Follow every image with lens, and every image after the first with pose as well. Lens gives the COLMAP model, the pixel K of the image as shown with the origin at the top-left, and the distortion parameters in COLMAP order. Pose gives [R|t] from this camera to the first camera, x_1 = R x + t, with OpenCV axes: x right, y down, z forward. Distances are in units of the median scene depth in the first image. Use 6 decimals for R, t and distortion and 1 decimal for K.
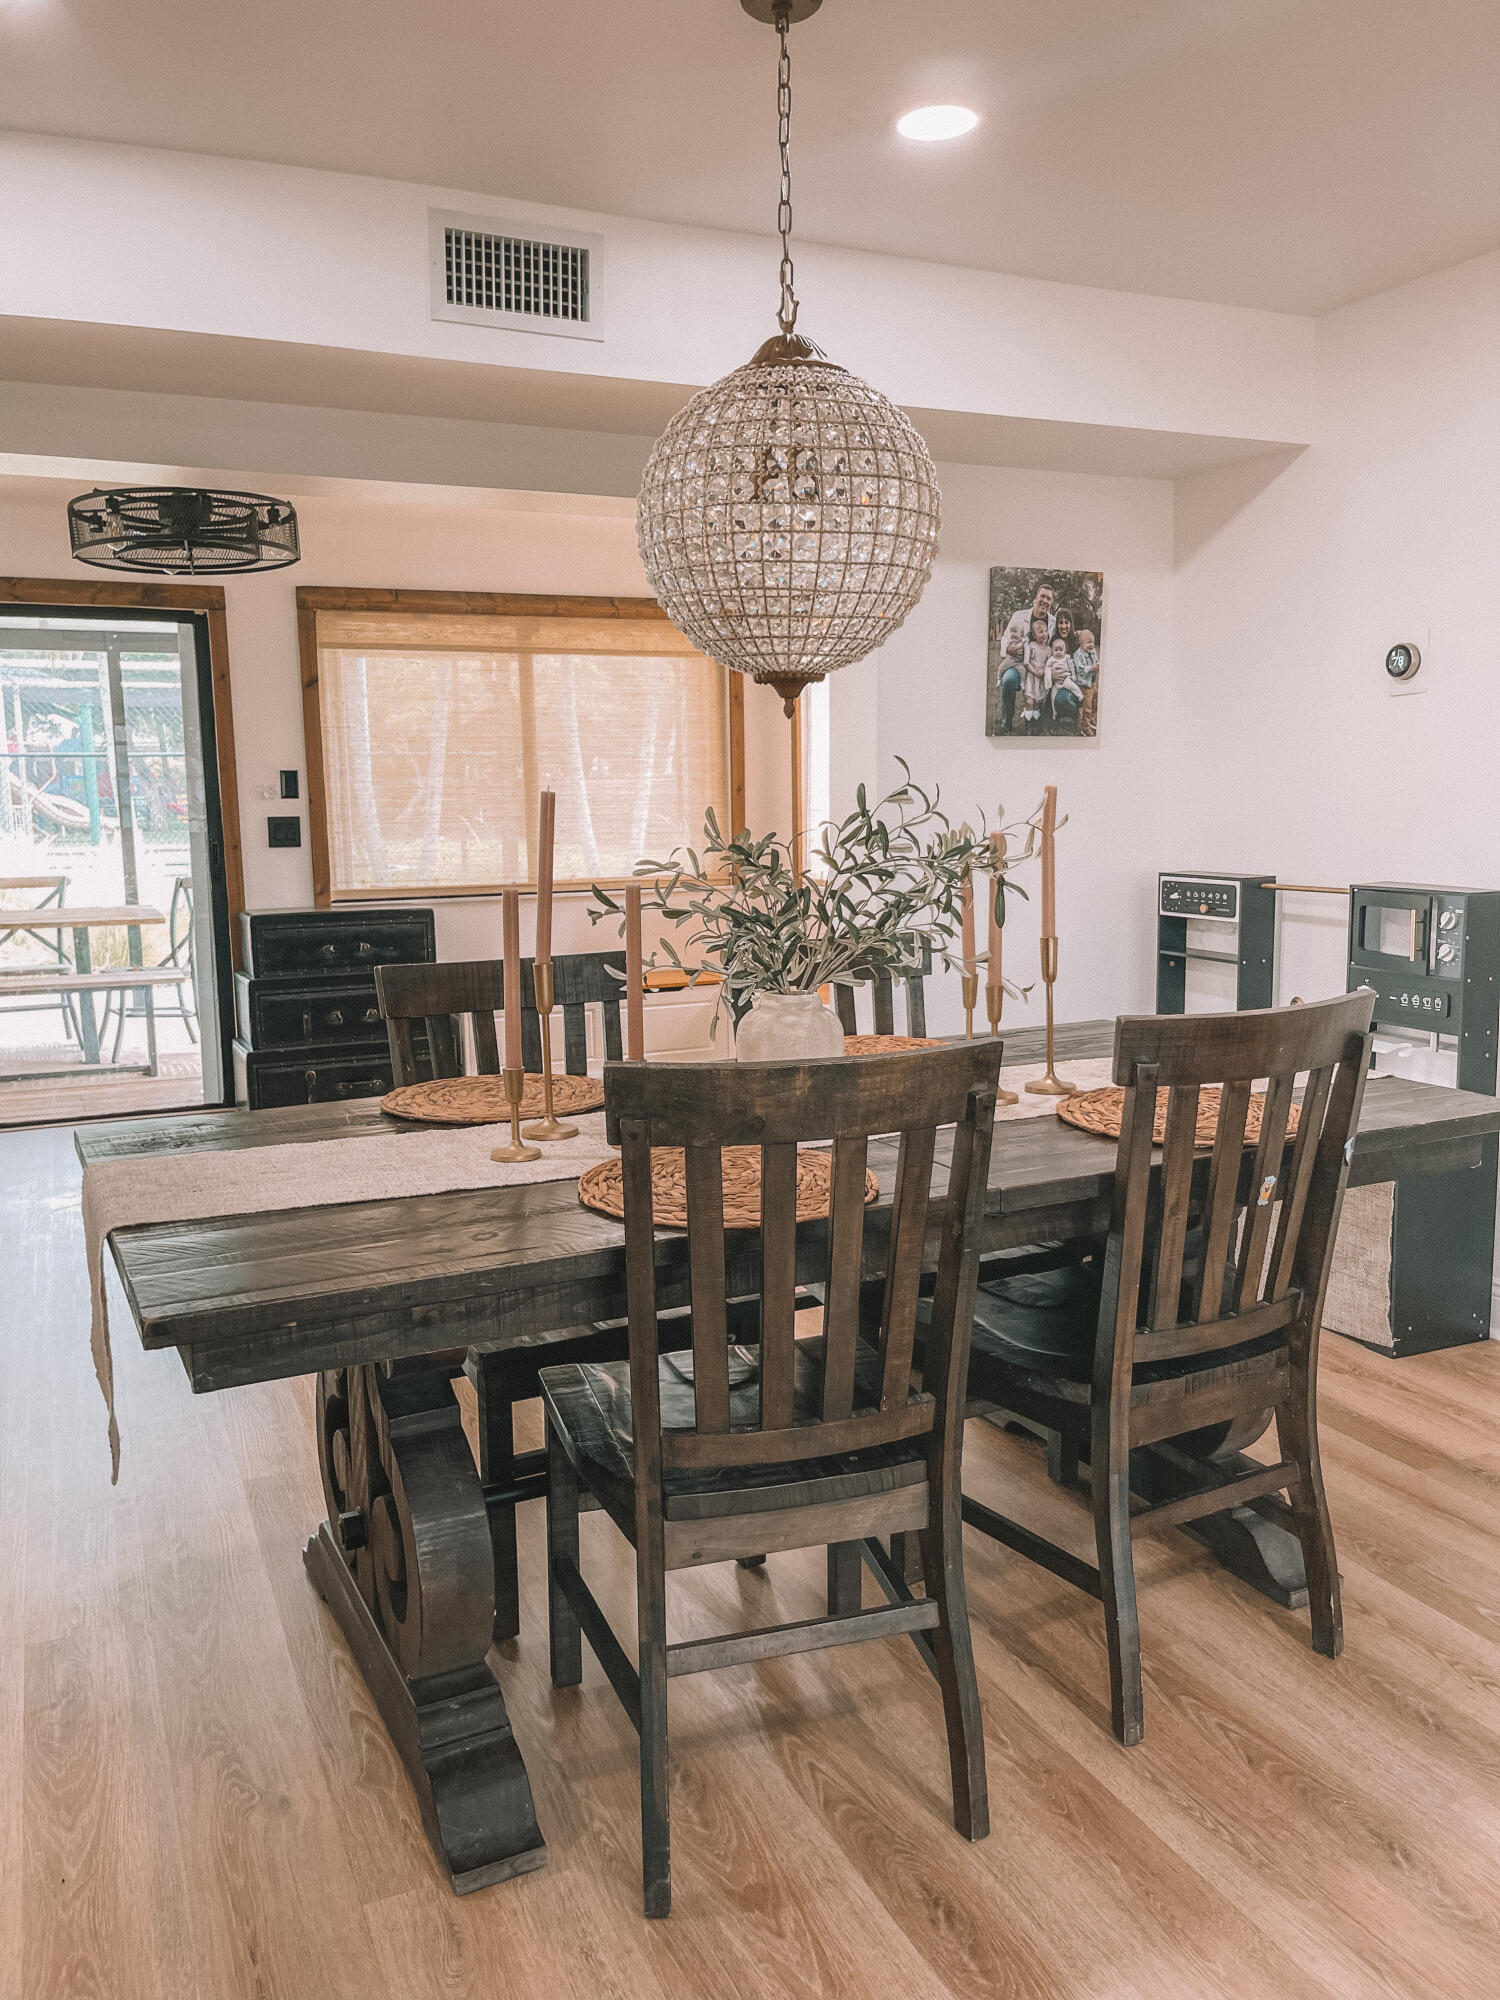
lens RADIAL K [[1527.0, 0, 739.4], [0, 1527.0, 993.9], [0, 0, 1]] dist [-0.007995, -0.012235]
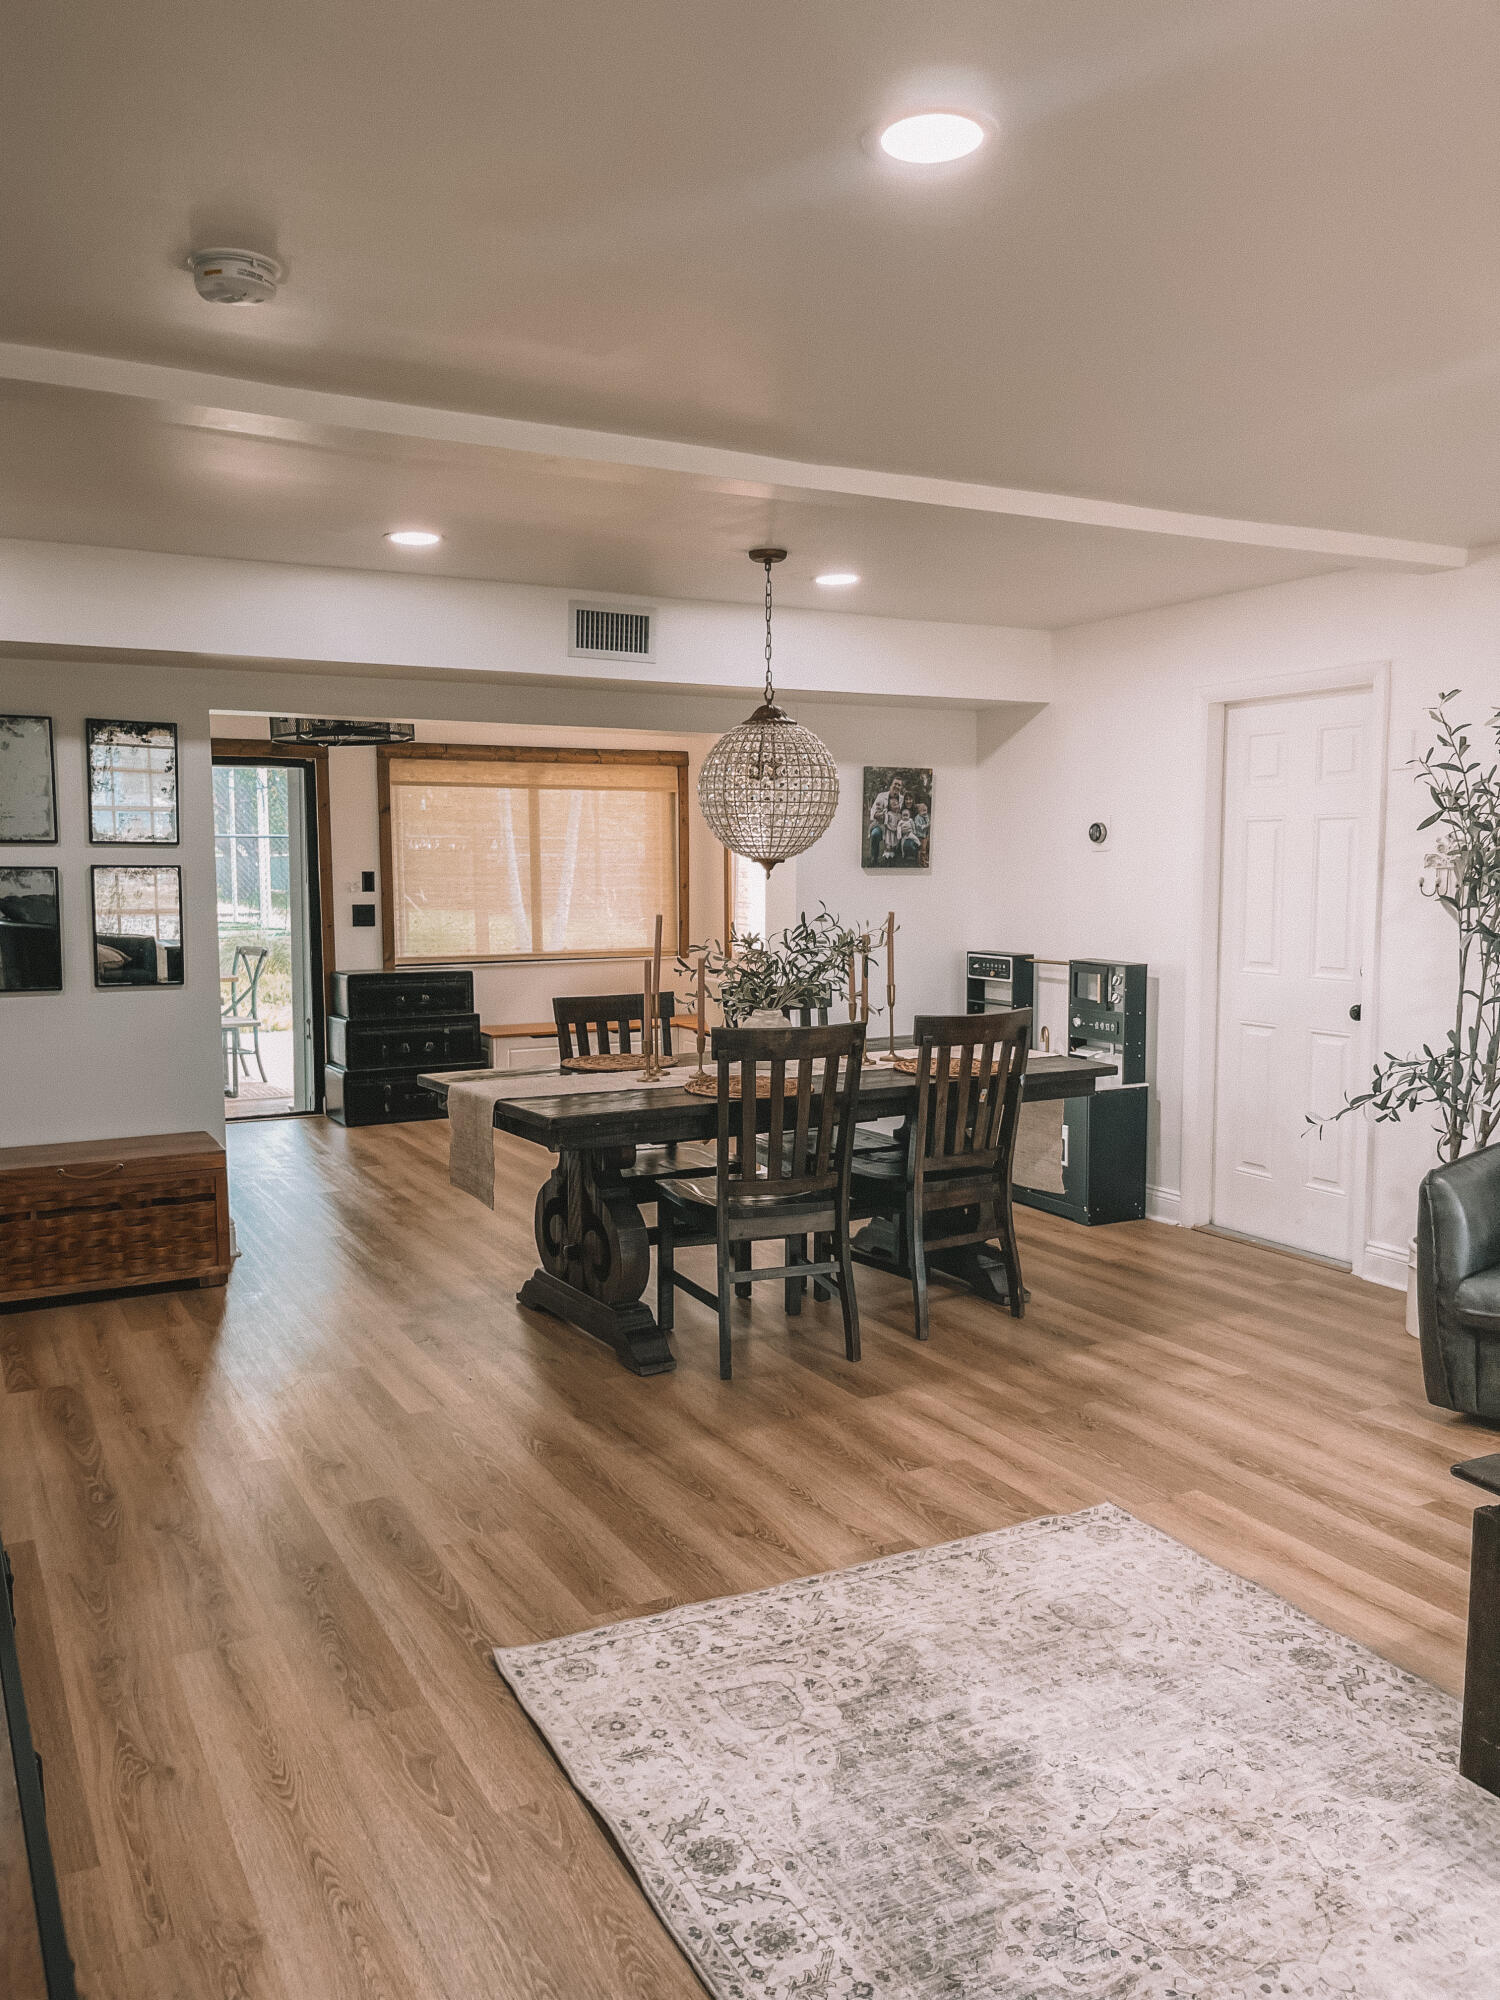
lens RADIAL K [[1456.7, 0, 753.0], [0, 1456.7, 1001.3], [0, 0, 1]] dist [-0.007564, -0.002973]
pose [[0.996514, 0.006399, 0.083180, -0.142032], [-0.003086, 0.999199, -0.039900, 0.062995], [-0.083368, 0.039504, 0.995735, -0.918268]]
